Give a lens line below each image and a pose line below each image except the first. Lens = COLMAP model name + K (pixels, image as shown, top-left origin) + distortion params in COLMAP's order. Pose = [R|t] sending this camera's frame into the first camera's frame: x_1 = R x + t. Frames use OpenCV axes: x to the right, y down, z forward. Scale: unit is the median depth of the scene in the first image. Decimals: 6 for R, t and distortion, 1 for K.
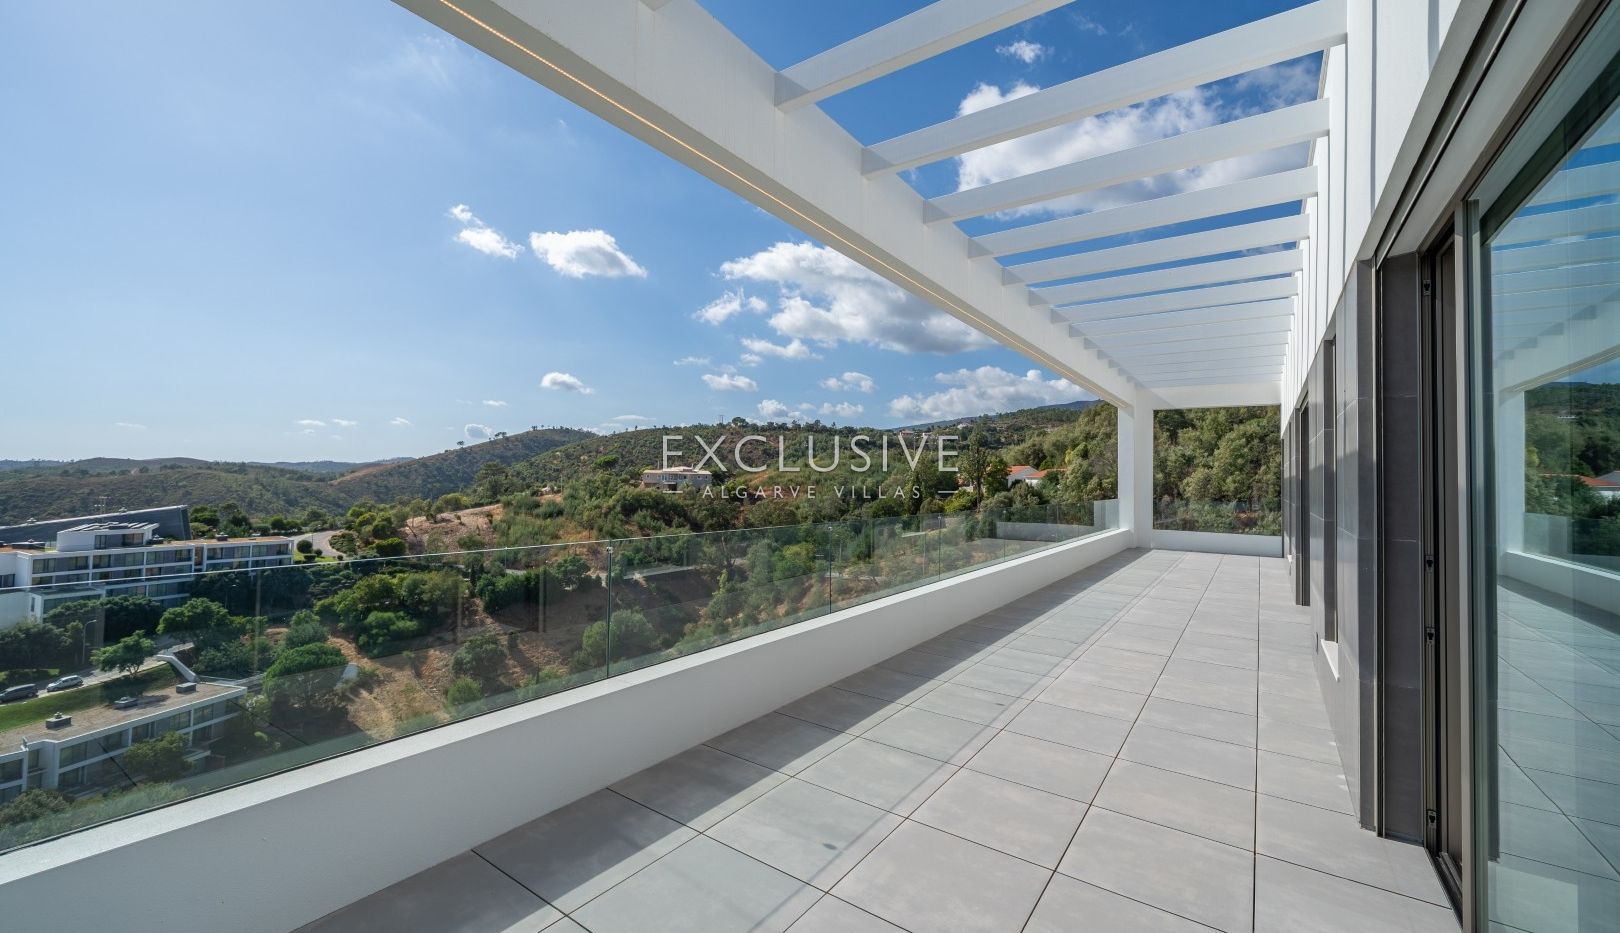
lens RADIAL K [[637.4, 0, 823.5], [0, 637.4, 465.6], [0, 0, 1]] dist [-0.000013, 0.001026]
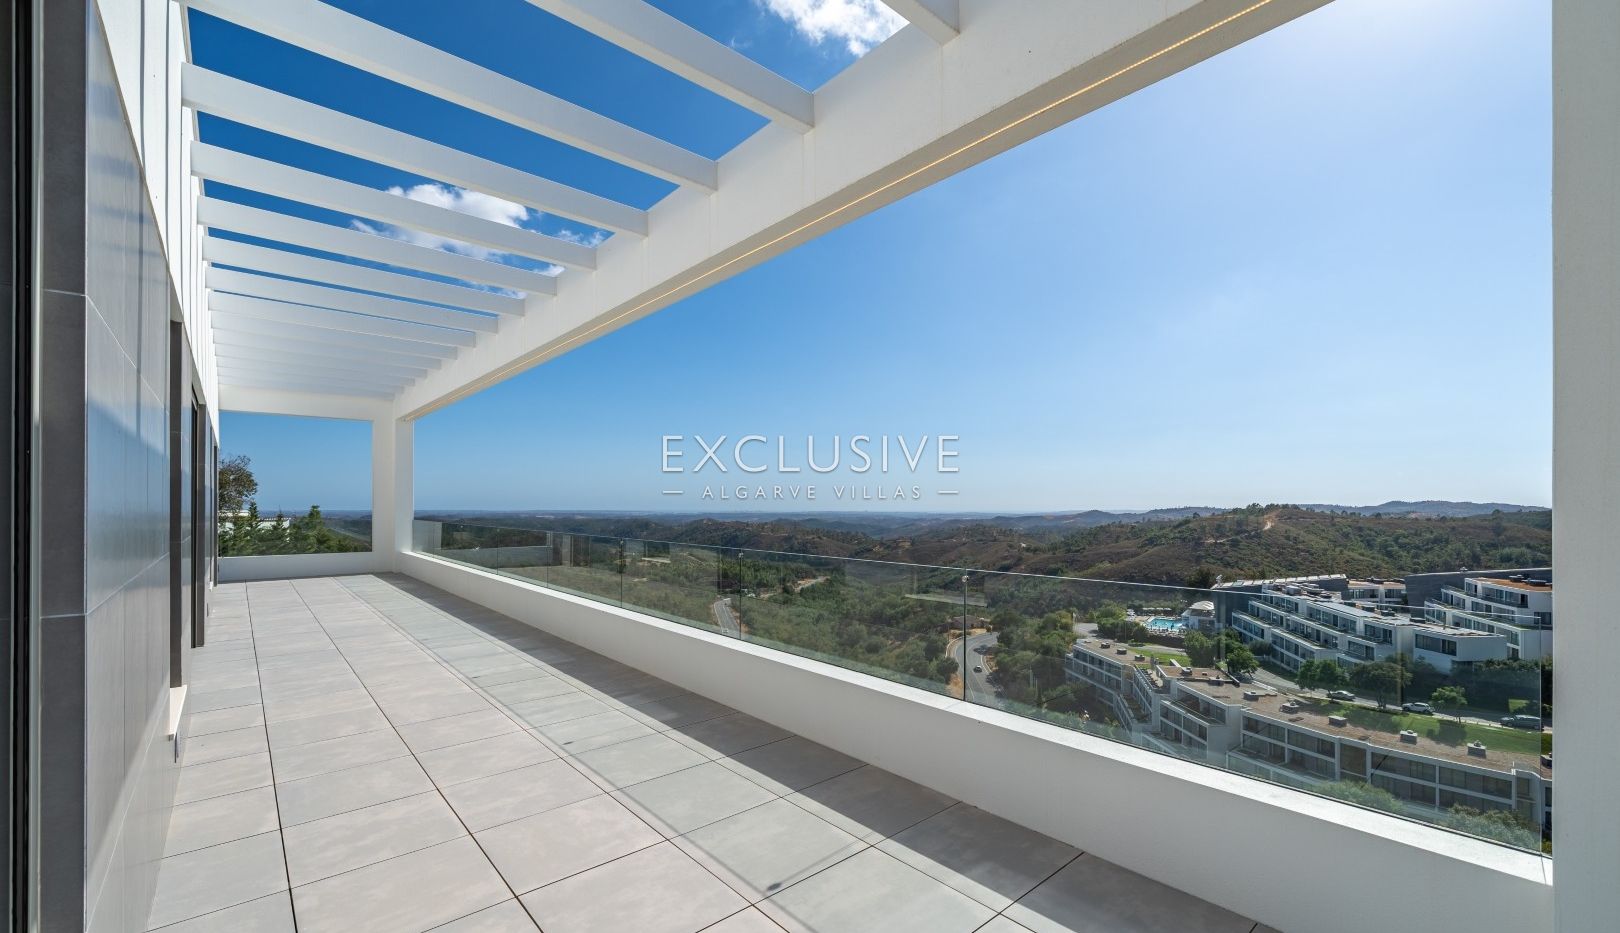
lens RADIAL K [[668.6, 0, 825.5], [0, 668.6, 521.2], [0, 0, 1]] dist [0.005165, 0.001939]
pose [[-0.221285, -0.002889, -0.975205, 1.126465], [0.021935, 0.999728, -0.007940, 0.071498], [0.974963, -0.023149, -0.221161, 1.541853]]
